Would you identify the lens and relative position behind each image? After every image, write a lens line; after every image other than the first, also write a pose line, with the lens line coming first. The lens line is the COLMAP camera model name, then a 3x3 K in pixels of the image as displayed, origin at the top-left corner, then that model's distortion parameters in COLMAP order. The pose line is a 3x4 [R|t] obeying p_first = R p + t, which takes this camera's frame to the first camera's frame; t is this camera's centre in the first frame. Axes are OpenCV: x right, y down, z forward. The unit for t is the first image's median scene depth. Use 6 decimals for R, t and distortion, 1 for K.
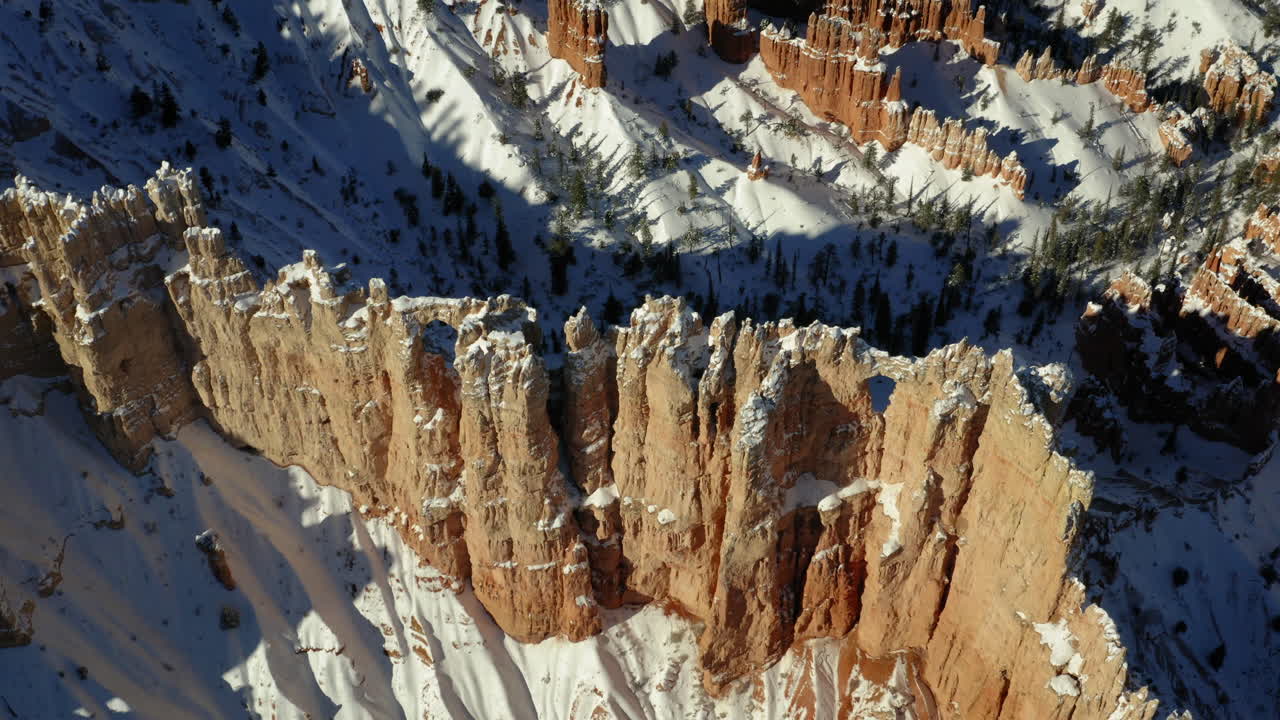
lens RADIAL K [[1454.4, 0, 637.6], [0, 1454.4, 360.5], [0, 0, 1]] dist [-0.163491, 0.000000]
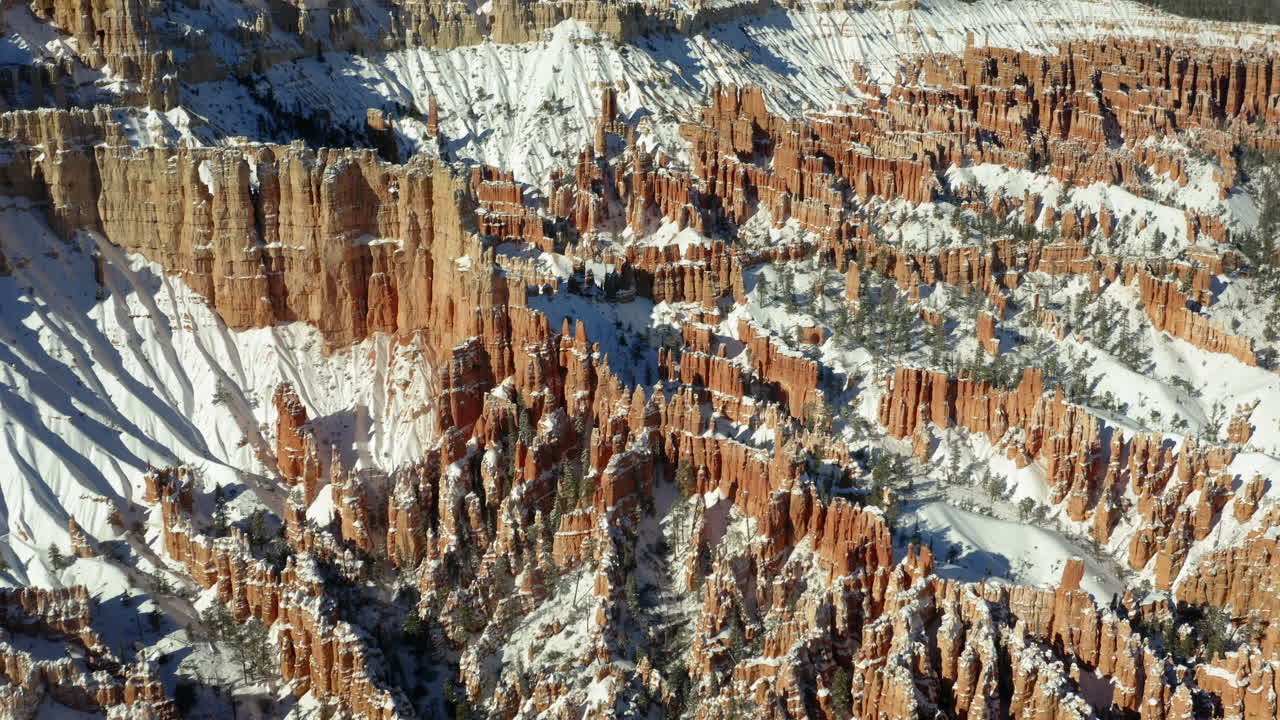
lens RADIAL K [[1454.4, 0, 640.4], [0, 1454.4, 360.1], [0, 0, 1]] dist [-0.163491, 0.000000]
pose [[0.996363, -0.021703, 0.082402, 0.346492], [0.059553, 0.869002, -0.491211, 1.348135], [-0.060946, 0.494332, 0.867134, -0.857940]]
